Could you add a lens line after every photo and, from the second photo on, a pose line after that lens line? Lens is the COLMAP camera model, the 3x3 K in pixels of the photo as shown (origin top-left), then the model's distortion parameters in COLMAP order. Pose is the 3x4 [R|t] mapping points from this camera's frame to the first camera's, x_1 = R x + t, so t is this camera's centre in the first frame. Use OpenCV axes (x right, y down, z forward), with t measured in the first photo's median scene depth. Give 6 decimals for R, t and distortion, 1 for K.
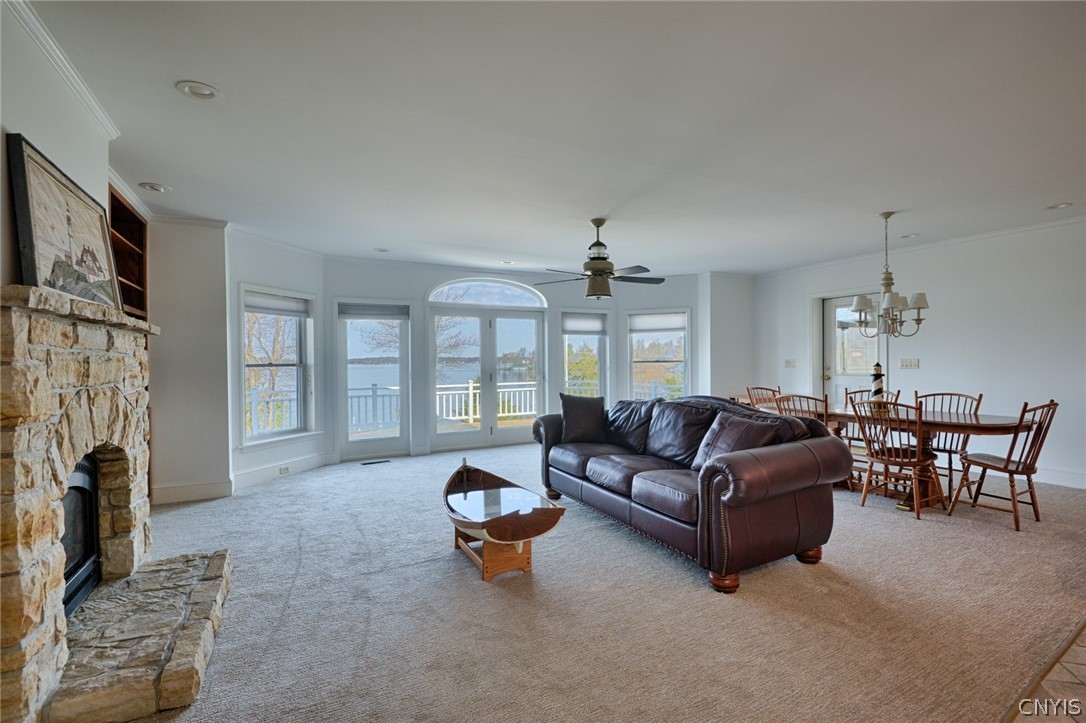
lens RADIAL K [[502.6, 0, 548.6], [0, 502.6, 361.0], [0, 0, 1]] dist [0.018769, -0.004621]
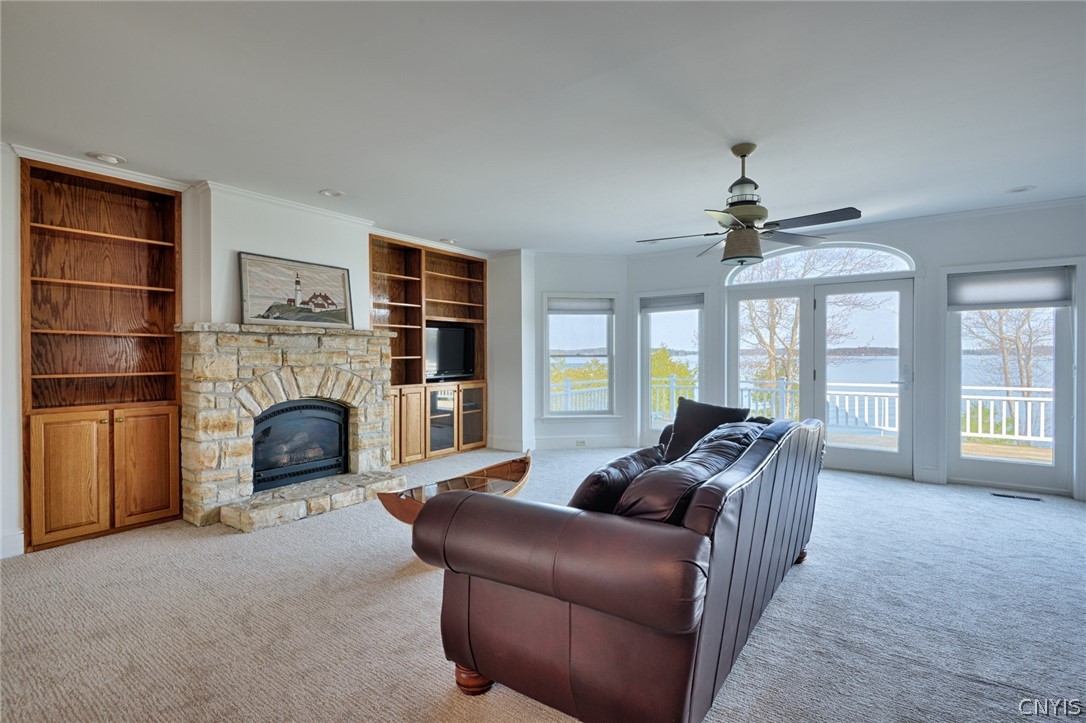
lens RADIAL K [[502.6, 0, 544.9], [0, 502.6, 359.8], [0, 0, 1]] dist [0.018769, -0.004621]
pose [[0.446406, 0.017966, -0.894650, 0.516876], [-0.002325, 0.999818, 0.018917, -0.005717], [0.894827, -0.006364, 0.446367, 0.401027]]
